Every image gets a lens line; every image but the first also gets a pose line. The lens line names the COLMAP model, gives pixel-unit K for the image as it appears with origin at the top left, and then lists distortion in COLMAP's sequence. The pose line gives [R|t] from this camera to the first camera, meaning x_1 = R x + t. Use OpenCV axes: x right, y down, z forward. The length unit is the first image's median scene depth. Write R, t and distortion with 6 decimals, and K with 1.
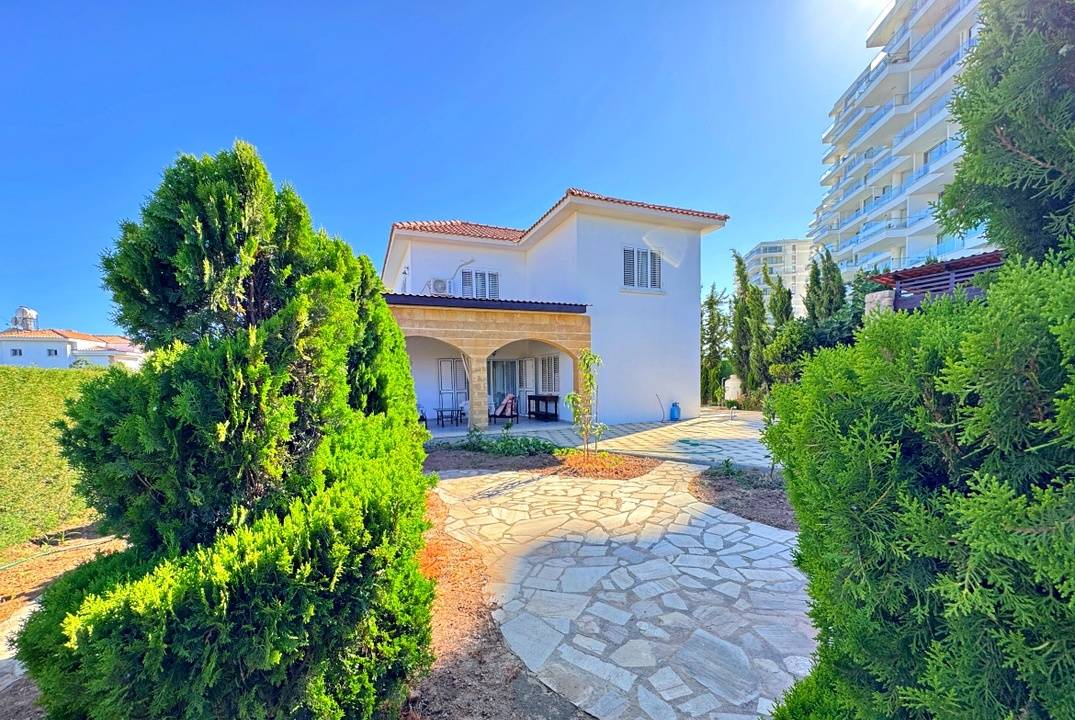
lens RADIAL K [[427.7, 0, 537.0], [0, 427.7, 402.4], [0, 0, 1]] dist [-0.001980, 0.000288]
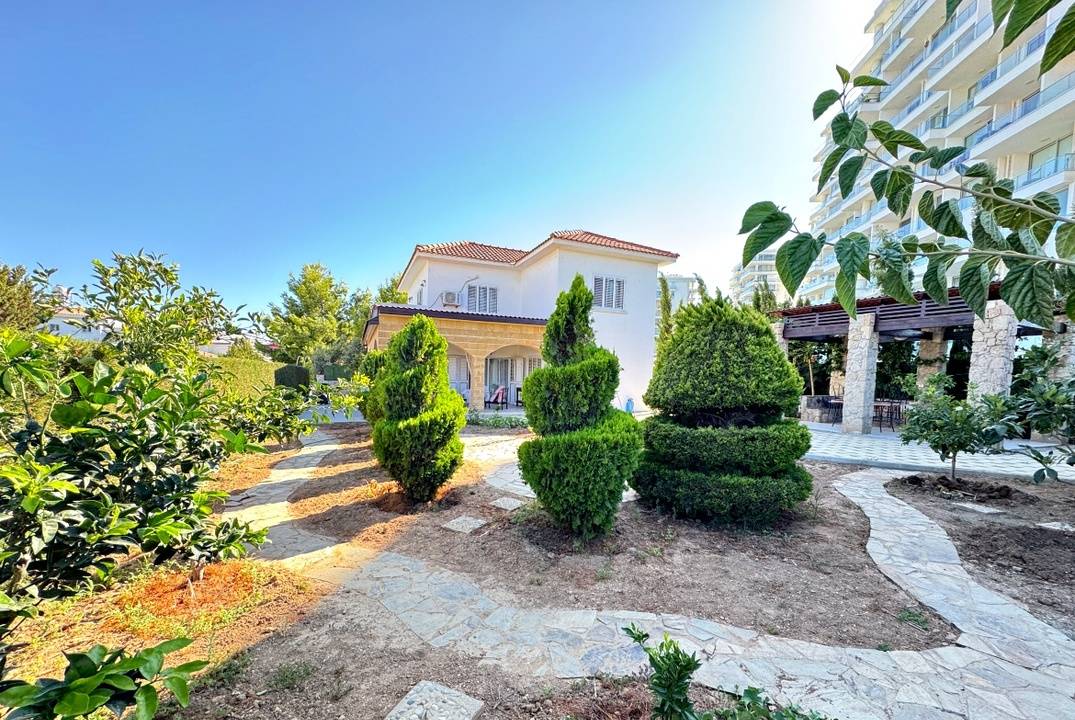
lens RADIAL K [[427.7, 0, 537.0], [0, 427.7, 402.4], [0, 0, 1]] dist [-0.001980, 0.000288]
pose [[0.998943, 0.045238, 0.008154, 0.035616], [-0.045357, 0.998857, 0.015057, 0.006671], [-0.007463, -0.015411, 0.999853, -0.300619]]
